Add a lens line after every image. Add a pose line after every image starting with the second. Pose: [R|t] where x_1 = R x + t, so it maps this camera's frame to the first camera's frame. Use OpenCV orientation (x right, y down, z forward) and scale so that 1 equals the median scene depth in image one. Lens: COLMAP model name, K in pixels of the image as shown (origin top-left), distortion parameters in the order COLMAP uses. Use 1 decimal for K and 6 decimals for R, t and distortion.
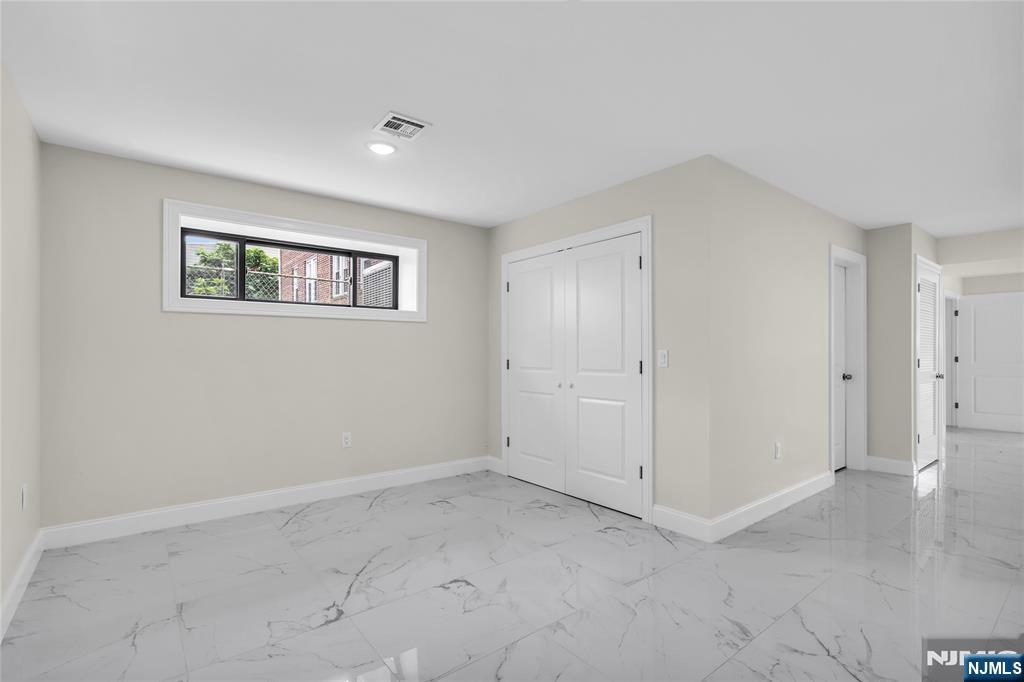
lens RADIAL K [[469.6, 0, 447.2], [0, 469.6, 341.0], [0, 0, 1]] dist [-0.002799, 0.001669]
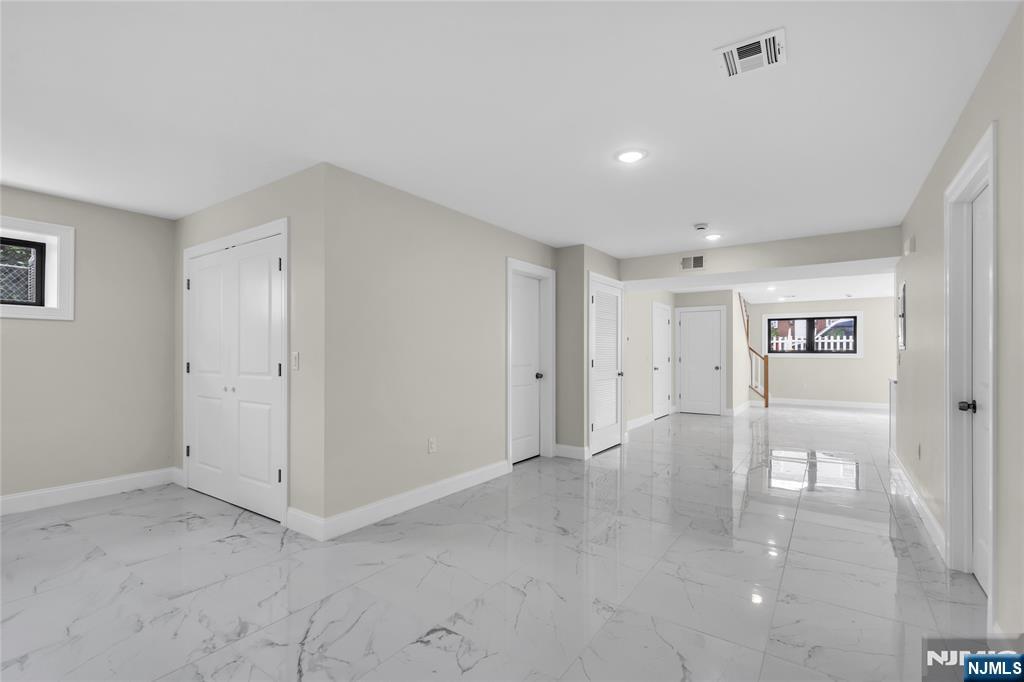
lens RADIAL K [[469.6, 0, 508.2], [0, 469.6, 341.3], [0, 0, 1]] dist [-0.002799, 0.001669]
pose [[0.957192, 0.006775, 0.289375, 0.496246], [-0.006418, 0.999977, -0.002185, -0.004520], [-0.289383, 0.000235, 0.957213, -0.075150]]
